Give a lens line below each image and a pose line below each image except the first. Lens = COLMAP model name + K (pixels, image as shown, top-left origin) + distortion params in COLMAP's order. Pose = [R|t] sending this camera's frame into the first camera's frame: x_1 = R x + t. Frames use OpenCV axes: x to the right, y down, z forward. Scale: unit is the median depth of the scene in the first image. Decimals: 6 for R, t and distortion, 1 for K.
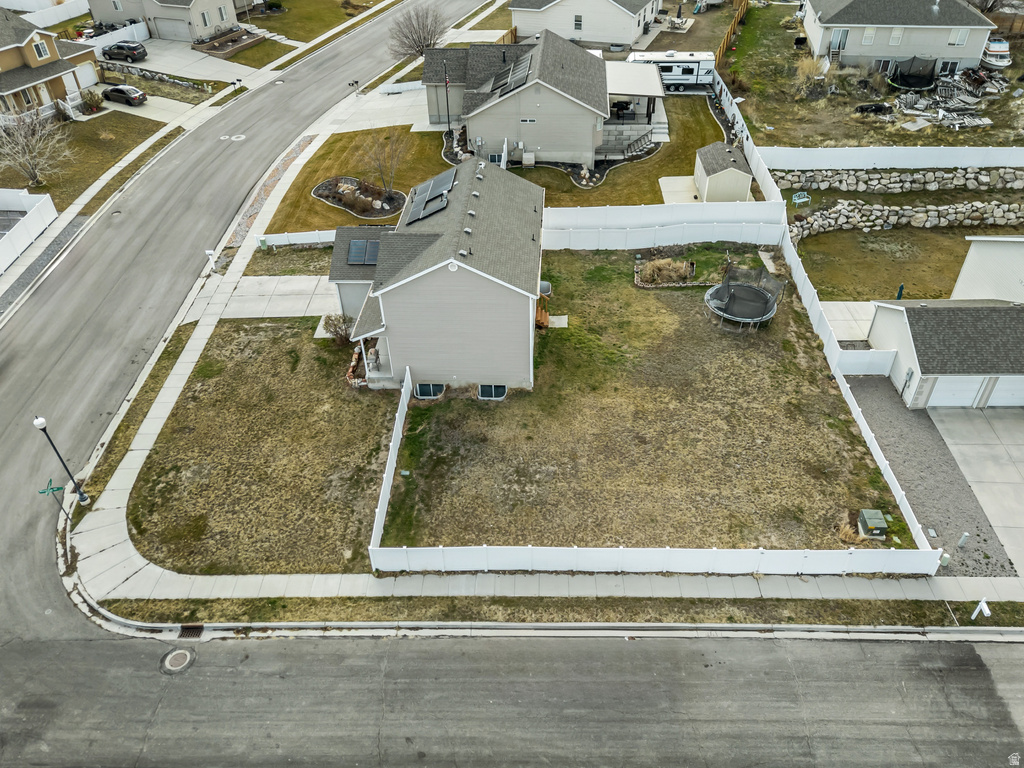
lens RADIAL K [[753.6, 0, 513.9], [0, 753.6, 383.4], [0, 0, 1]] dist [0.081743, -0.073122]
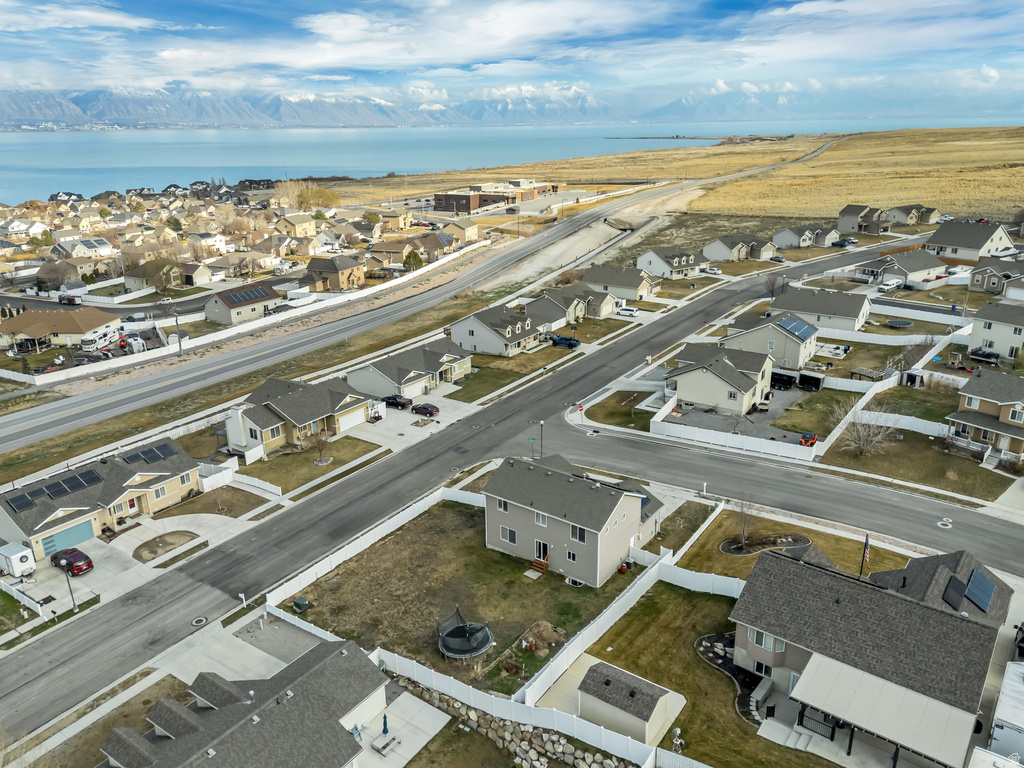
lens RADIAL K [[753.6, 0, 514.6], [0, 753.6, 385.7], [0, 0, 1]] dist [0.081743, -0.073122]
pose [[-0.553583, 0.301233, -0.776405, 1.297752], [-0.491850, 0.634062, 0.596699, -1.372969], [0.672034, 0.712197, -0.202845, 1.173160]]
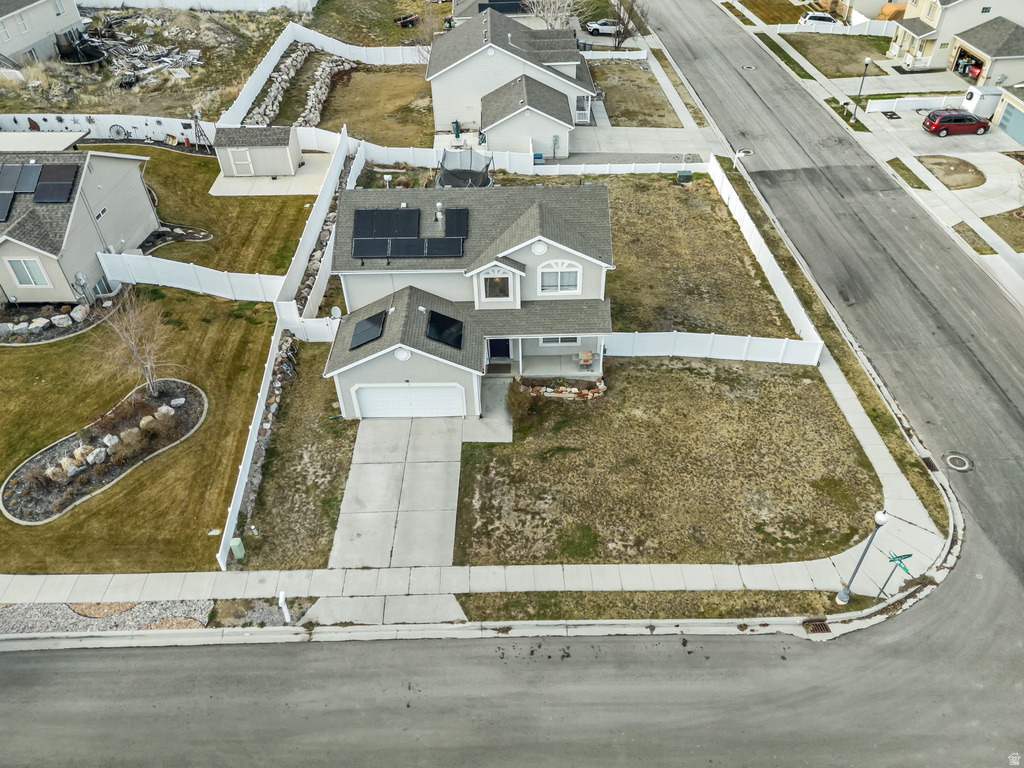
lens RADIAL K [[753.6, 0, 513.7], [0, 753.6, 383.0], [0, 0, 1]] dist [0.081743, -0.073122]
pose [[-0.052516, -0.627853, 0.776558, -0.934150], [0.630002, 0.582524, 0.513579, -0.554037], [-0.774816, 0.516204, 0.364957, 0.785963]]
